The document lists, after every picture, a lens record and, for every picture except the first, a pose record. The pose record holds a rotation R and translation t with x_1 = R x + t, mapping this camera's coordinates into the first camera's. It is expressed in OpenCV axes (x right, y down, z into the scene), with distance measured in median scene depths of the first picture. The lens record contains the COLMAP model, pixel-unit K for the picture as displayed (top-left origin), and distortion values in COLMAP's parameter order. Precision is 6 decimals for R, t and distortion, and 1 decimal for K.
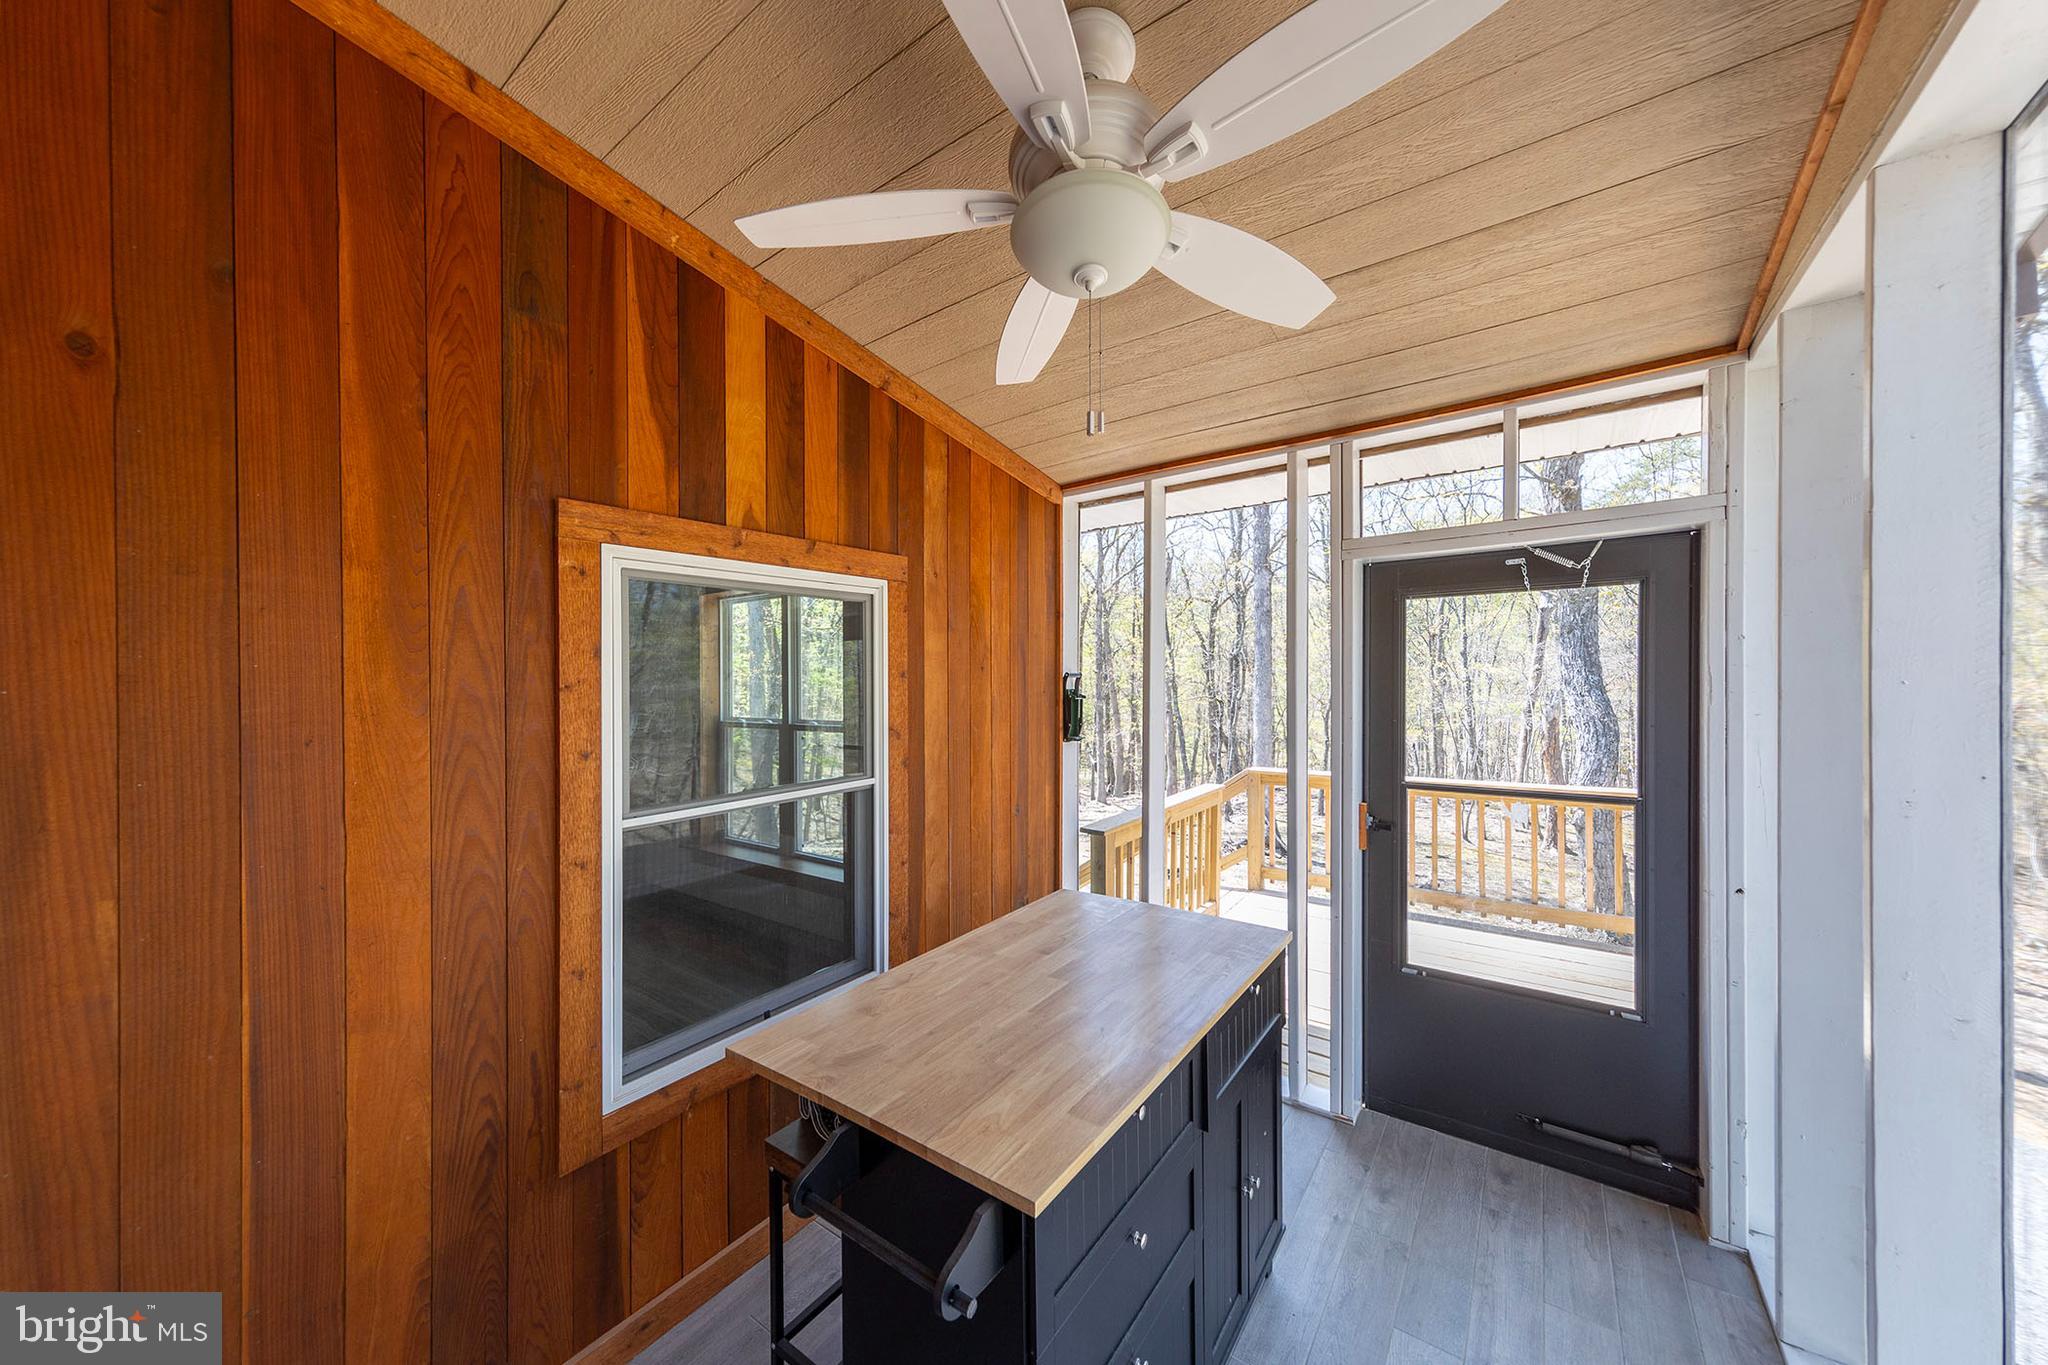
lens RADIAL K [[707.4, 0, 1033.6], [0, 707.4, 671.2], [0, 0, 1]] dist [0.002012, 0.000000]
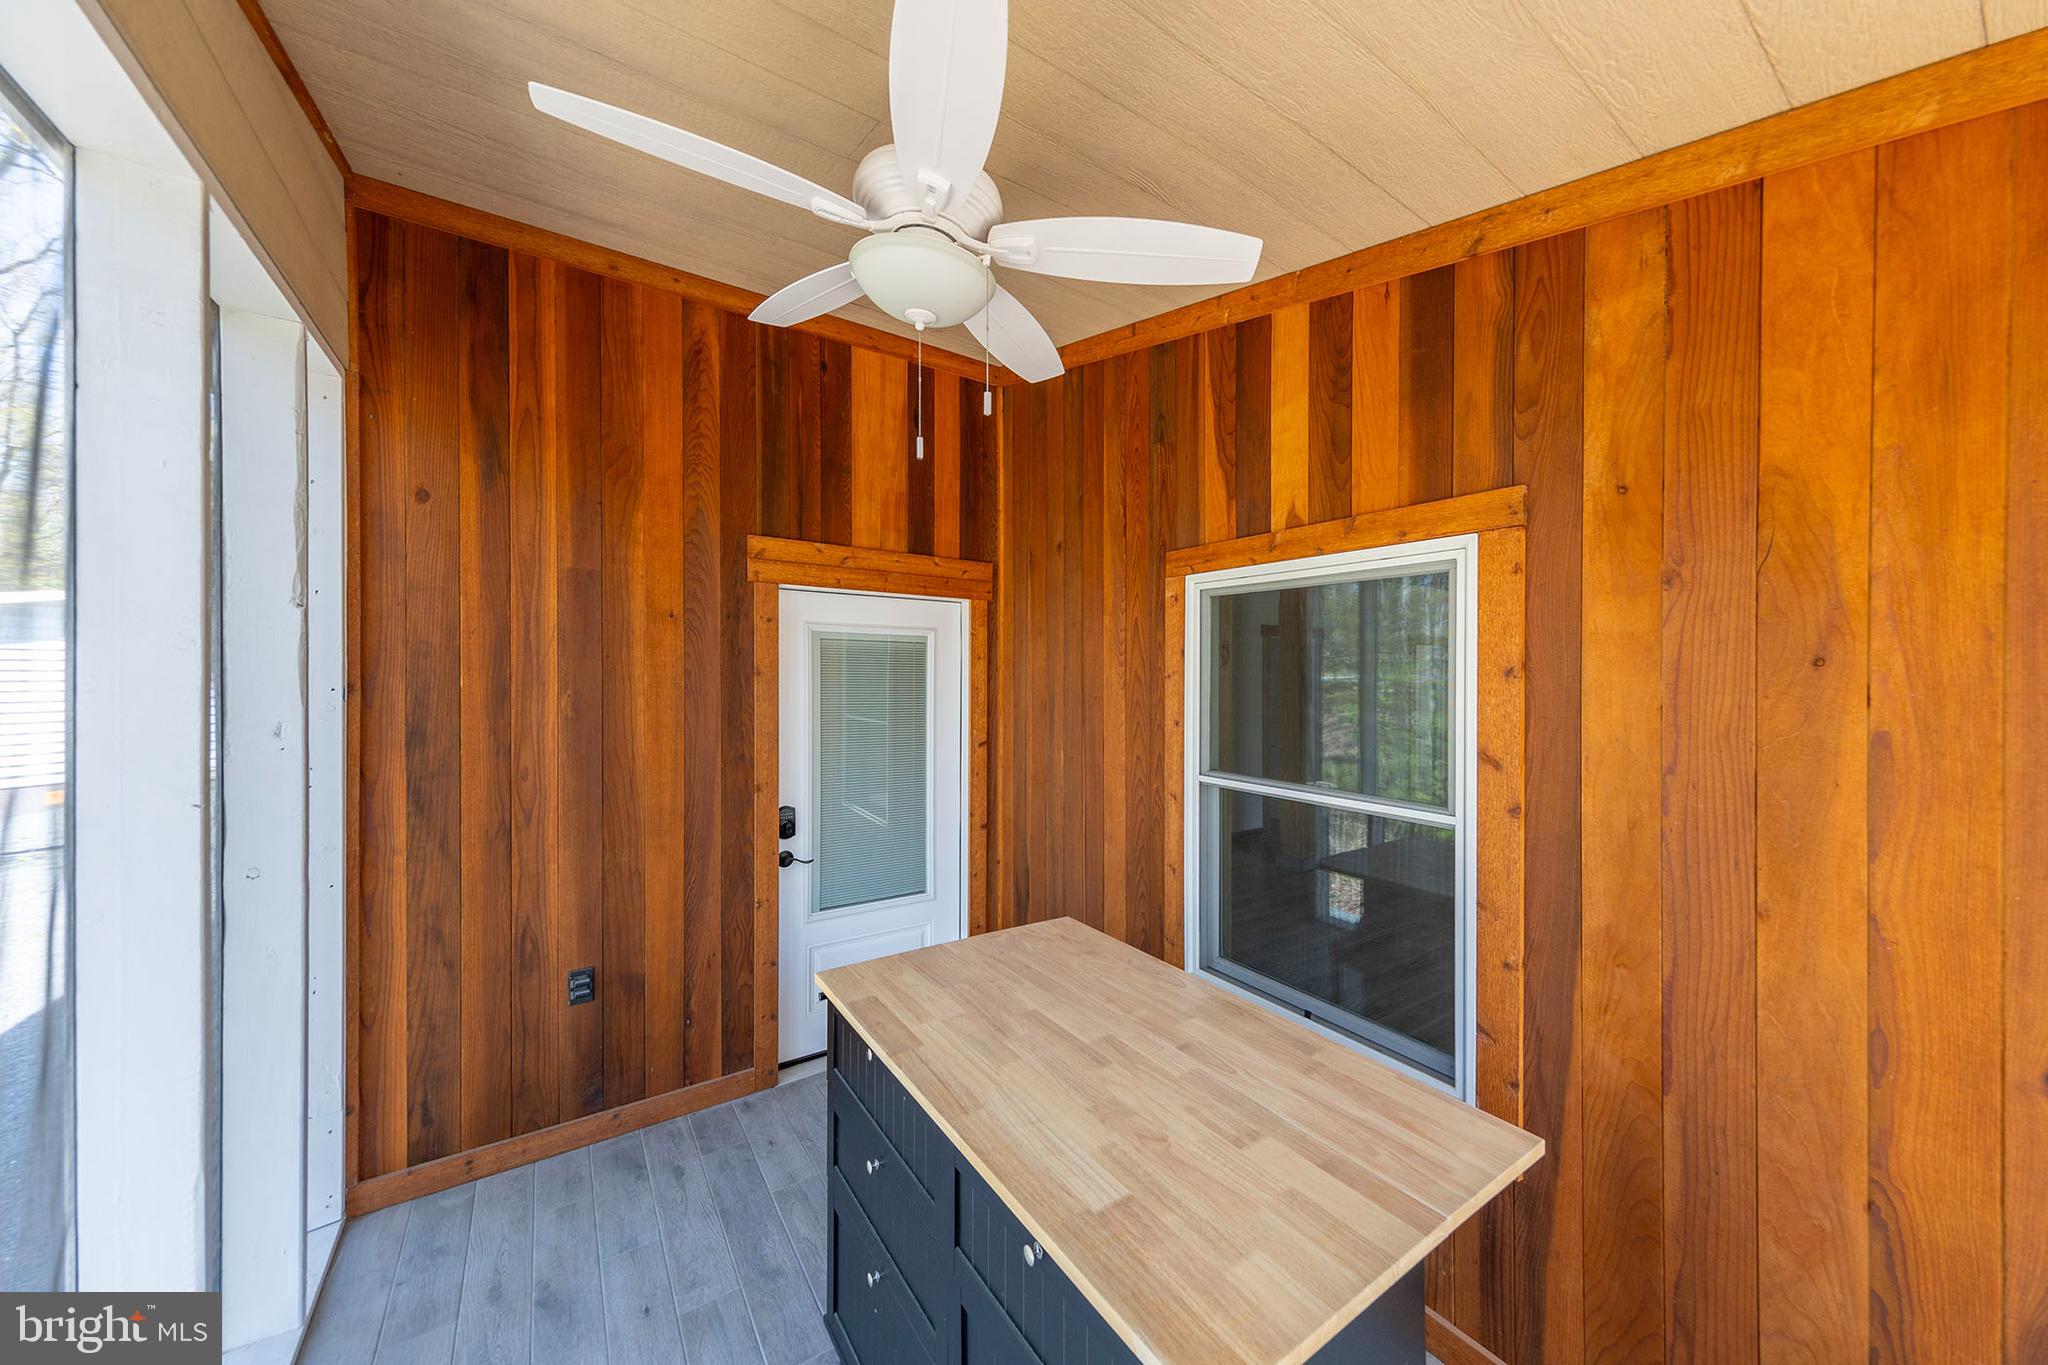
lens RADIAL K [[707.4, 0, 1039.2], [0, 707.4, 670.2], [0, 0, 1]] dist [0.002012, 0.000000]
pose [[-0.332689, 0.009272, -0.942991, 0.718171], [-0.001378, 0.999946, 0.010319, -0.004502], [0.943036, 0.004732, -0.332658, 1.038302]]
